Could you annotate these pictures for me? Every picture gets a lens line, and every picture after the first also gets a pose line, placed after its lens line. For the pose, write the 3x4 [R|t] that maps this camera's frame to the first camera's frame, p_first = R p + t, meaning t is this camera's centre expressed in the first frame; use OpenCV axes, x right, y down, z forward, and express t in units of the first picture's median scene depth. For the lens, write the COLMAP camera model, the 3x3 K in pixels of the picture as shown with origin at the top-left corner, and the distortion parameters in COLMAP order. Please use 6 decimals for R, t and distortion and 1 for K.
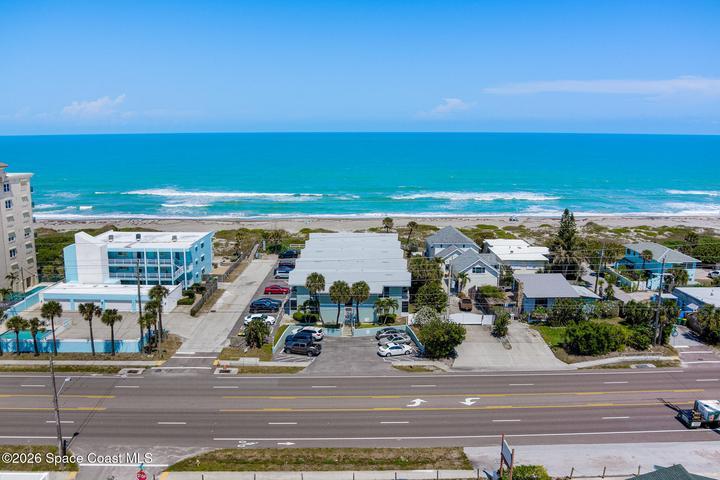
lens RADIAL K [[570.7, 0, 360.0], [0, 570.7, 240.0], [0, 0, 1]] dist [-0.063553, 0.000615]
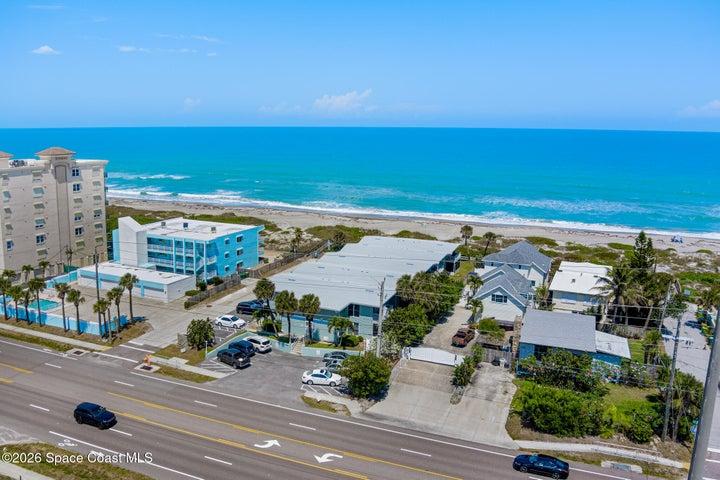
lens RADIAL K [[585.9, 0, 360.0], [0, 585.9, 240.0], [0, 0, 1]] dist [-0.071139, 0.004710]
pose [[0.910644, 0.084553, -0.404448, 0.427017], [-0.083308, 0.996309, 0.020713, -0.035701], [0.404707, 0.014831, 0.914326, 0.202508]]
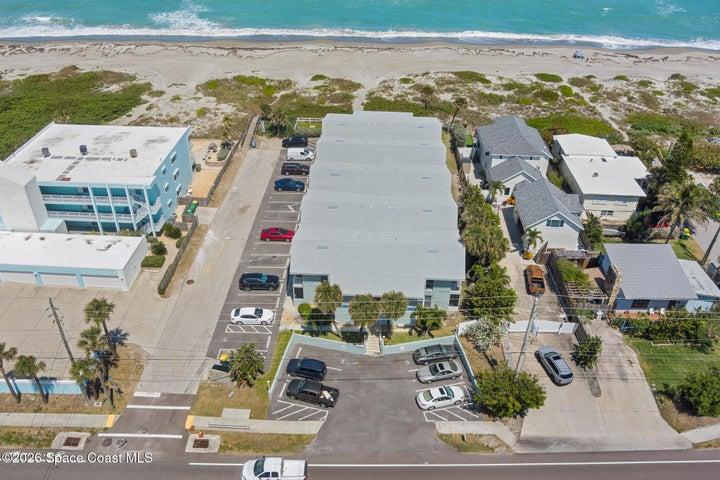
lens RADIAL K [[559.7, 0, 376.6], [0, 559.7, 221.2], [0, 0, 1]] dist [-0.058525, 0.000745]
pose [[0.999554, 0.029182, 0.006295, -0.027758], [-0.029314, 0.919564, 0.391846, -0.264898], [0.005646, -0.391856, 0.920009, 0.418328]]
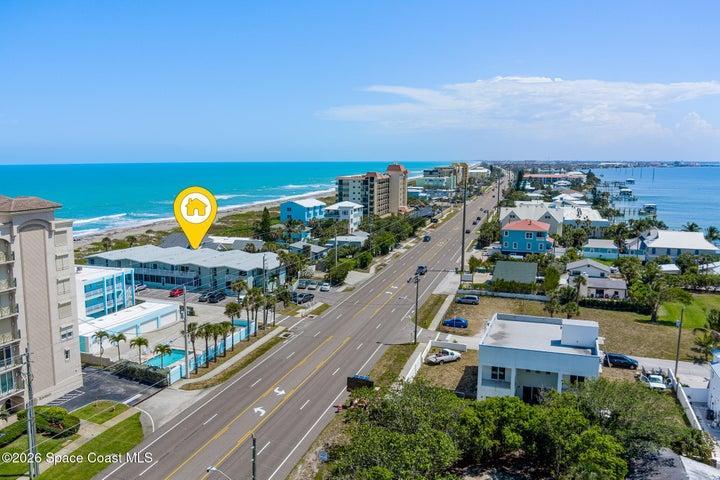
lens RADIAL K [[585.9, 0, 360.0], [0, 585.9, 240.0], [0, 0, 1]] dist [-0.071139, 0.004710]
pose [[0.300523, -0.126667, 0.945326, -1.418896], [0.160813, 0.983682, 0.080683, -0.060026], [-0.940120, 0.127774, 0.315989, 0.328633]]
